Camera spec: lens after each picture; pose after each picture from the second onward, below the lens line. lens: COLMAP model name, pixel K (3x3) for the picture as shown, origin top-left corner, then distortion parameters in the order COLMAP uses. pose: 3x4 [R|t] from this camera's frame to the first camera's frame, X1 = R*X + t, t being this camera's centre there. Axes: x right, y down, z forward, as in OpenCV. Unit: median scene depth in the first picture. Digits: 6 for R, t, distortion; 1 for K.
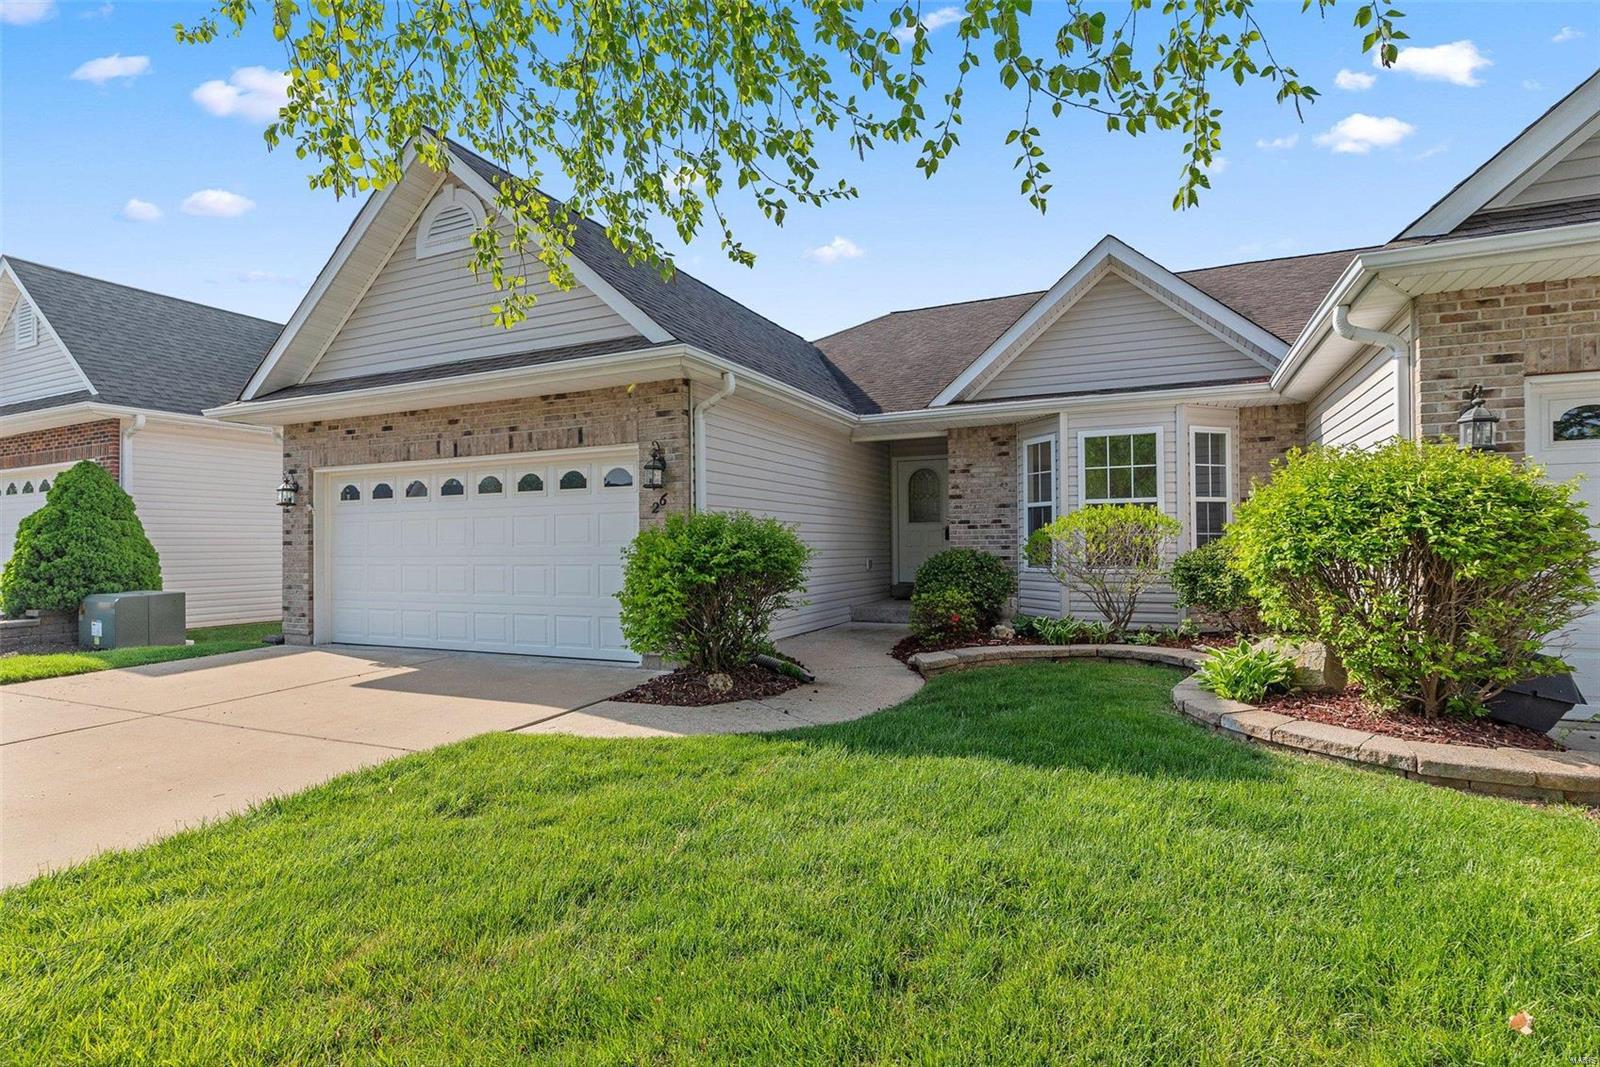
lens RADIAL K [[780.9, 0, 800.0], [0, 780.9, 533.5], [0, 0, 1]] dist [-0.000710, -0.000122]
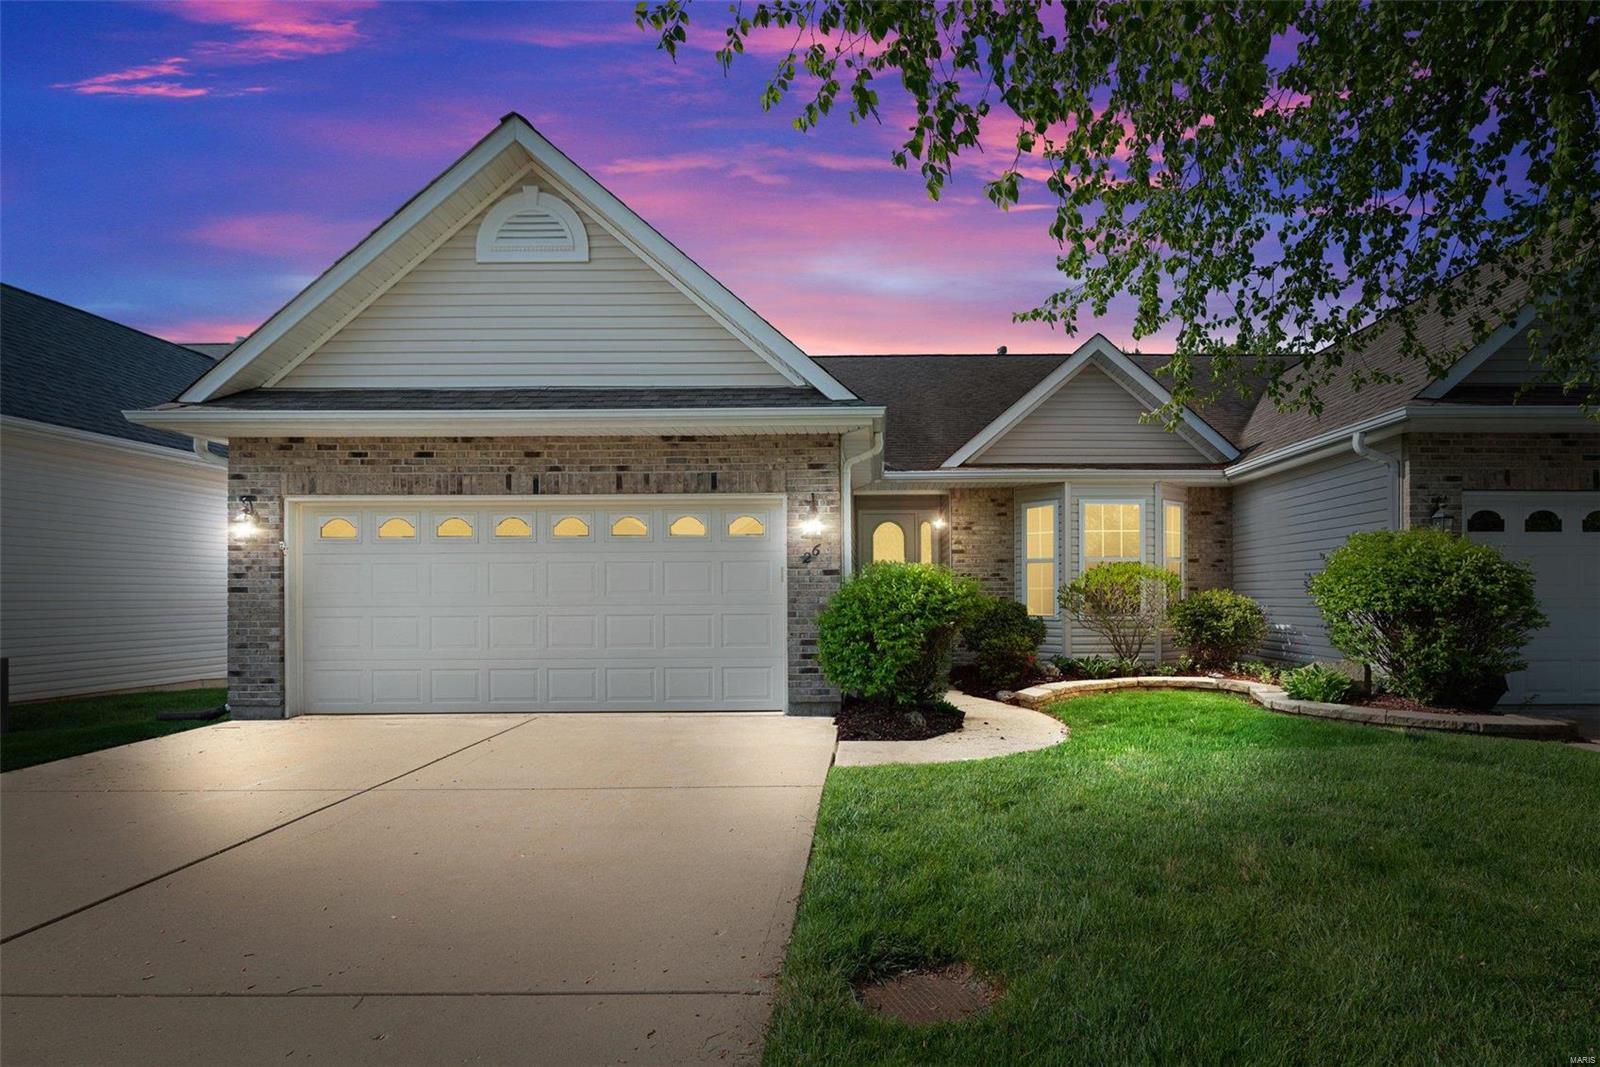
lens RADIAL K [[923.2, 0, 800.4], [0, 923.2, 588.7], [0, 0, 1]] dist [0.000502, 0.000072]
pose [[0.907520, 0.007790, 0.419936, -0.616701], [-0.009609, 0.999951, 0.002215, 0.004436], [-0.419898, -0.006045, 0.907551, -0.083336]]
